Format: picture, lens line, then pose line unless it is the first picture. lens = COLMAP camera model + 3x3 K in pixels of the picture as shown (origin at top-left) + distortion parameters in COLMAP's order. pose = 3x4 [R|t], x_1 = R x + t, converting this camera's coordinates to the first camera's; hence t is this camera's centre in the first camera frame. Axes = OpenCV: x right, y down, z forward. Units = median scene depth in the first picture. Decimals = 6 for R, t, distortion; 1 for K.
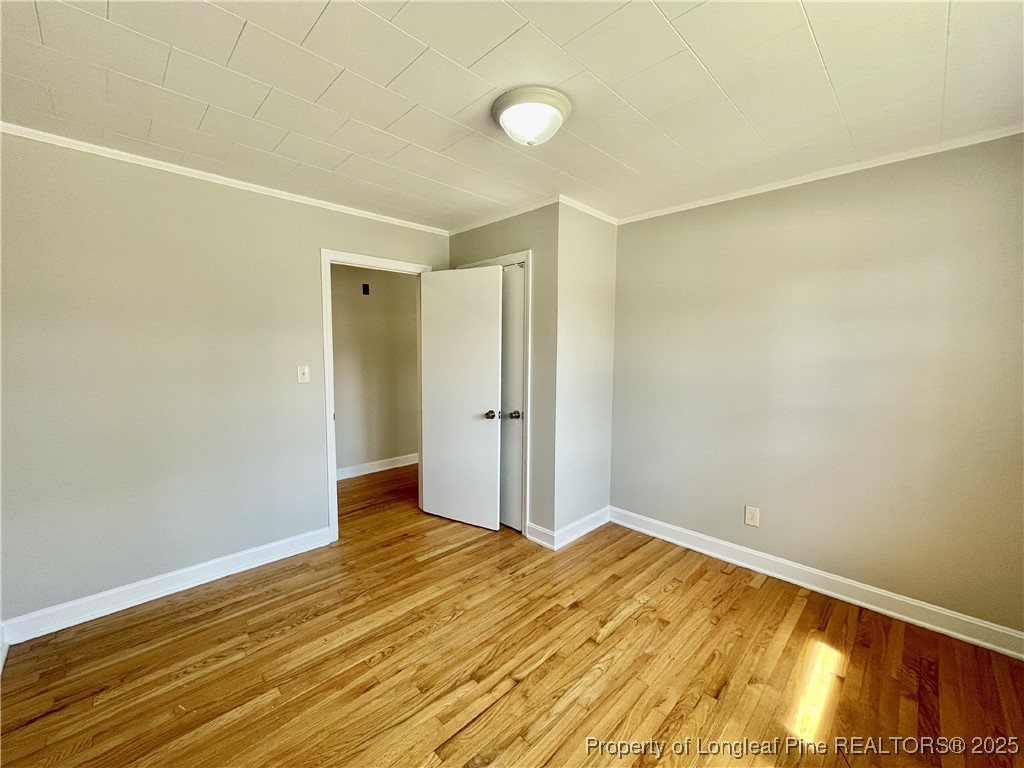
lens RADIAL K [[415.8, 0, 508.5], [0, 415.8, 382.5], [0, 0, 1]] dist [-0.003012, -0.000136]
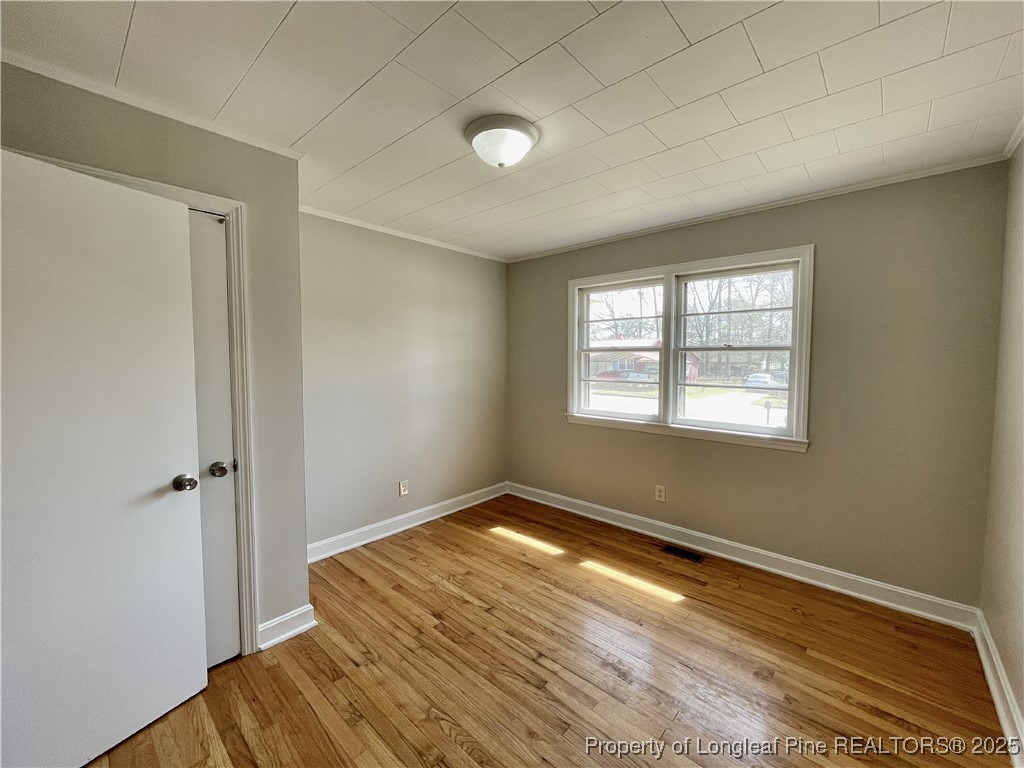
lens RADIAL K [[415.8, 0, 516.3], [0, 415.8, 382.1], [0, 0, 1]] dist [-0.003012, -0.000136]
pose [[-0.057458, -0.062948, 0.996361, -0.772312], [0.079269, 0.994572, 0.067406, -0.067247], [-0.995196, 0.082854, -0.052156, 0.788480]]
